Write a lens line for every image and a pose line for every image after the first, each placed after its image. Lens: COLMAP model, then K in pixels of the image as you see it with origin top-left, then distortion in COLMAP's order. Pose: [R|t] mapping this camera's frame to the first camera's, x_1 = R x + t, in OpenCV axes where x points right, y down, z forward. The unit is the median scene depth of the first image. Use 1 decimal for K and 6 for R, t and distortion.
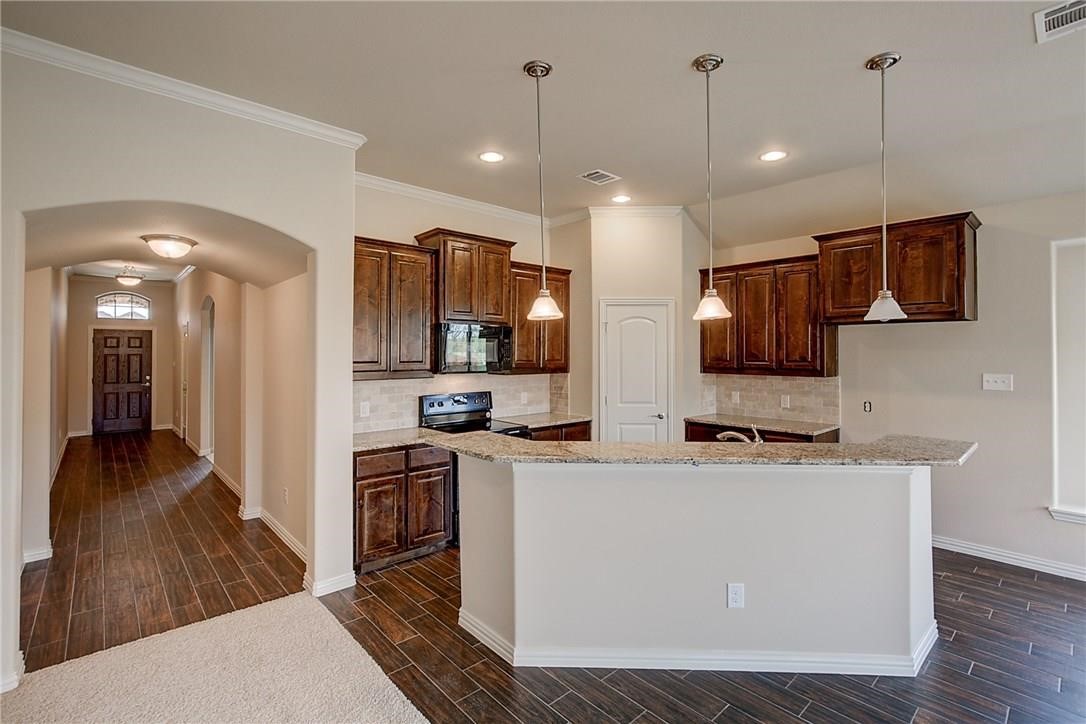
lens RADIAL K [[497.5, 0, 545.9], [0, 497.5, 344.7], [0, 0, 1]] dist [-0.014384, 0.000335]
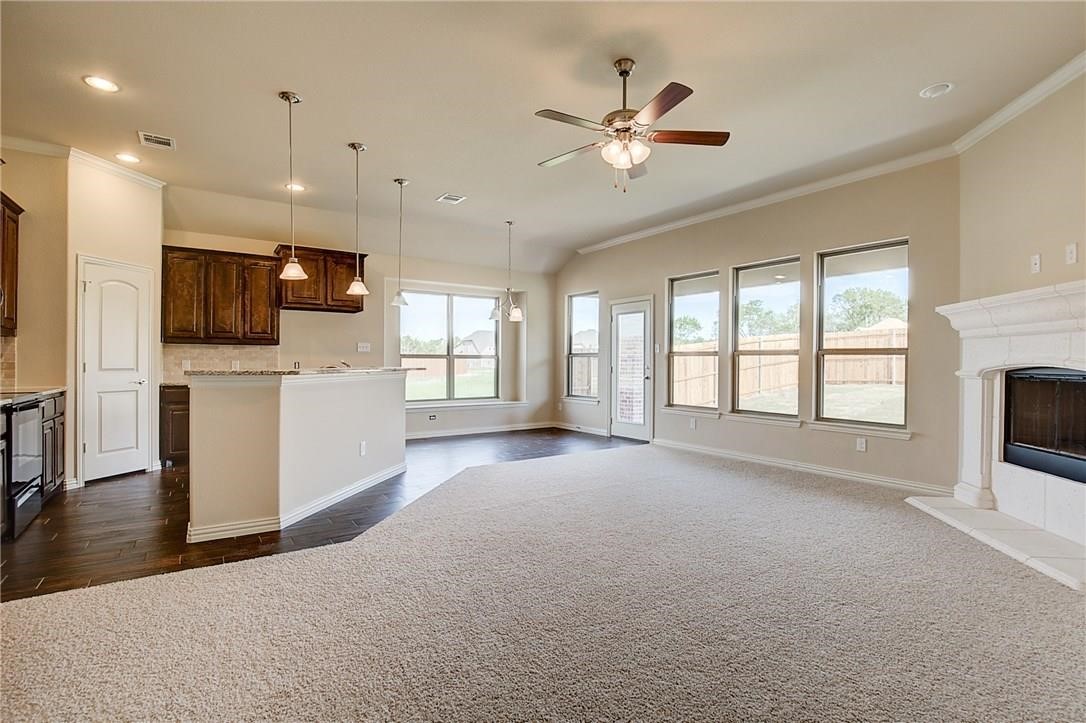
lens RADIAL K [[504.9, 0, 543.7], [0, 504.9, 361.3], [0, 0, 1]] dist [-0.032866, 0.006277]
pose [[0.133900, 0.000670, 0.990995, -0.715281], [-0.017836, 0.999839, 0.001734, 0.091852], [-0.990834, -0.017907, 0.133890, 0.053703]]
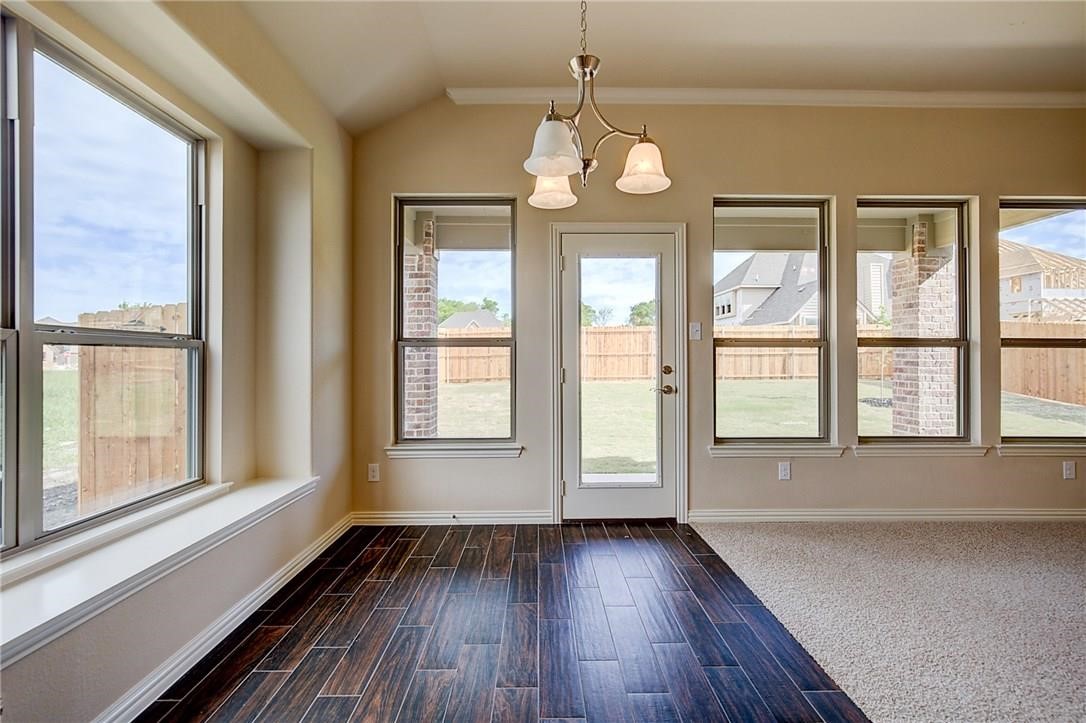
lens RADIAL K [[495.7, 0, 541.9], [0, 495.7, 357.6], [0, 0, 1]] dist [-0.009847, -0.000016]
pose [[-0.744051, 0.004091, 0.668110, 0.514391], [-0.009025, 0.999828, -0.016172, 0.104590], [-0.668062, -0.018063, -0.743886, 0.637933]]
